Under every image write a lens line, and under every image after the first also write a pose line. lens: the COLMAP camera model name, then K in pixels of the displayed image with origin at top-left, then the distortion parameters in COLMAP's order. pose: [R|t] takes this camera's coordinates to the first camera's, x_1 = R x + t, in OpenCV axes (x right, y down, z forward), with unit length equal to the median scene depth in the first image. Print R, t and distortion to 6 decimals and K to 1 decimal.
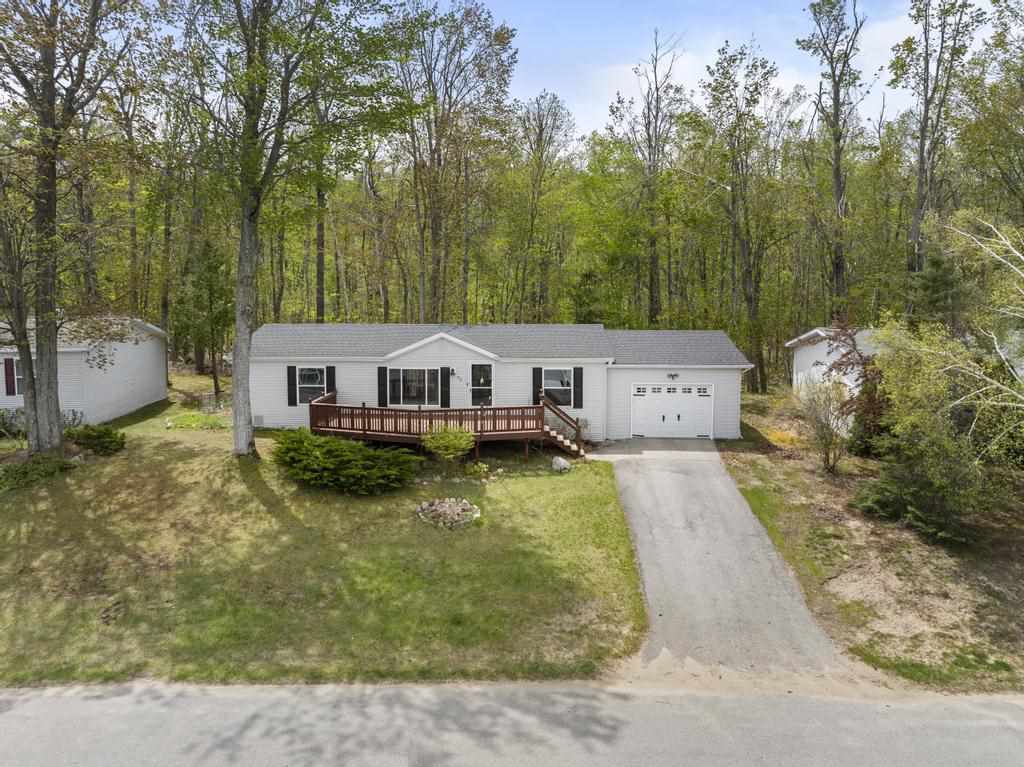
lens RADIAL K [[710.2, 0, 512.0], [0, 710.2, 383.5], [0, 0, 1]] dist [-0.002600, -0.001543]
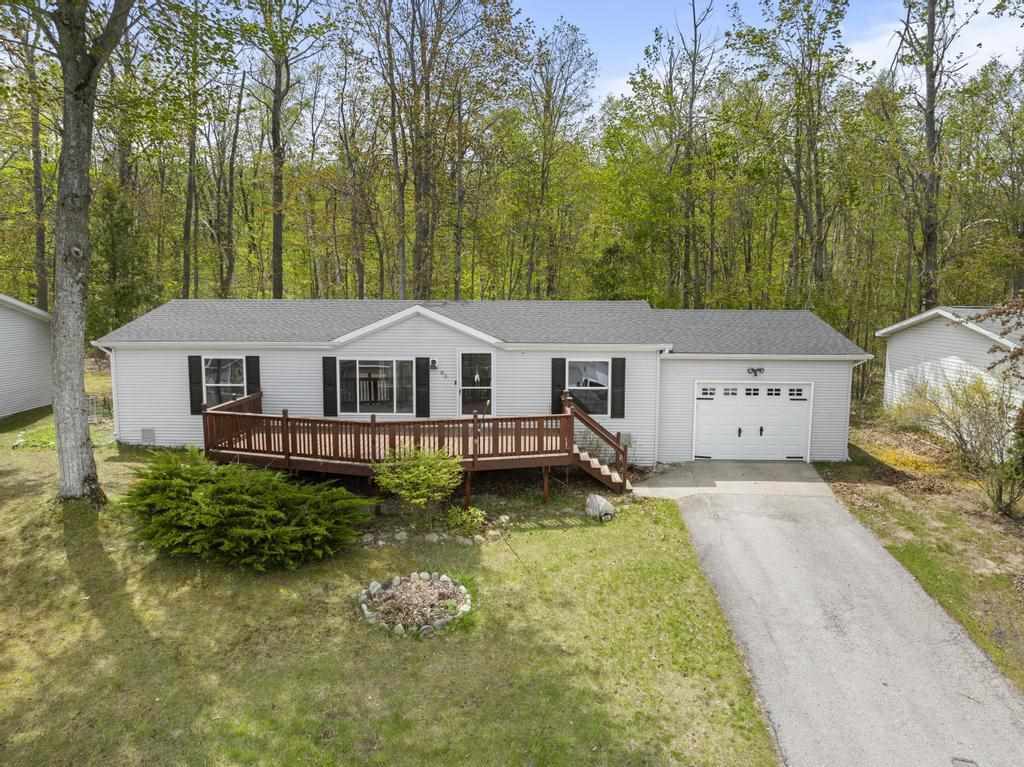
lens RADIAL K [[723.7, 0, 558.7], [0, 723.7, 382.7], [0, 0, 1]] dist [-0.006358, -0.003442]
pose [[0.997995, 0.002114, 0.063253, -0.008900], [-0.001527, 0.999955, -0.009325, 0.008116], [-0.063270, 0.009210, 0.997954, 0.334608]]
